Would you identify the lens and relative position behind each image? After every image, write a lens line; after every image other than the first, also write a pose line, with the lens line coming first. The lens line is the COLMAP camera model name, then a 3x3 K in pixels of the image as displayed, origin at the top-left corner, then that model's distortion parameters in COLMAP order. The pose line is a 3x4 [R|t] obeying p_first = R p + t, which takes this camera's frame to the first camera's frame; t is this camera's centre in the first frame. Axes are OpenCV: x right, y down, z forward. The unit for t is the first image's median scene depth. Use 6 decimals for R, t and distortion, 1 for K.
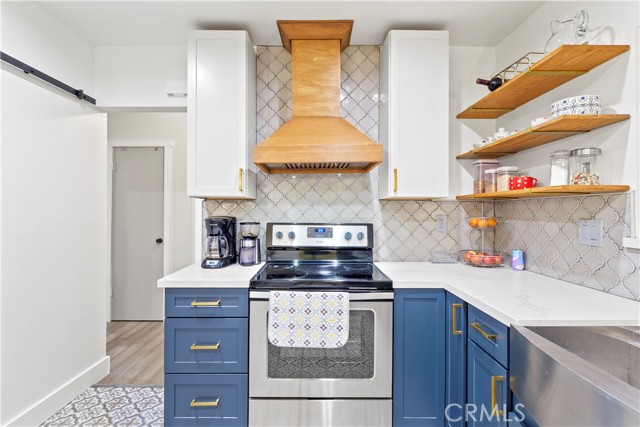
lens RADIAL K [[307.0, 0, 320.0], [0, 307.0, 213.5], [0, 0, 1]] dist [0.021641, -0.000062]
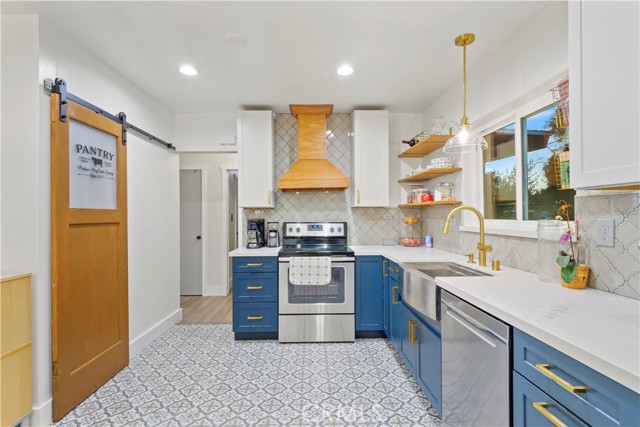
lens RADIAL K [[307.0, 0, 320.0], [0, 307.0, 213.5], [0, 0, 1]] dist [0.021641, -0.000062]
pose [[0.999690, -0.009126, 0.023178, -0.012244], [0.009440, 0.999865, -0.013457, 0.007594], [-0.023052, 0.013671, 0.999641, -0.687850]]
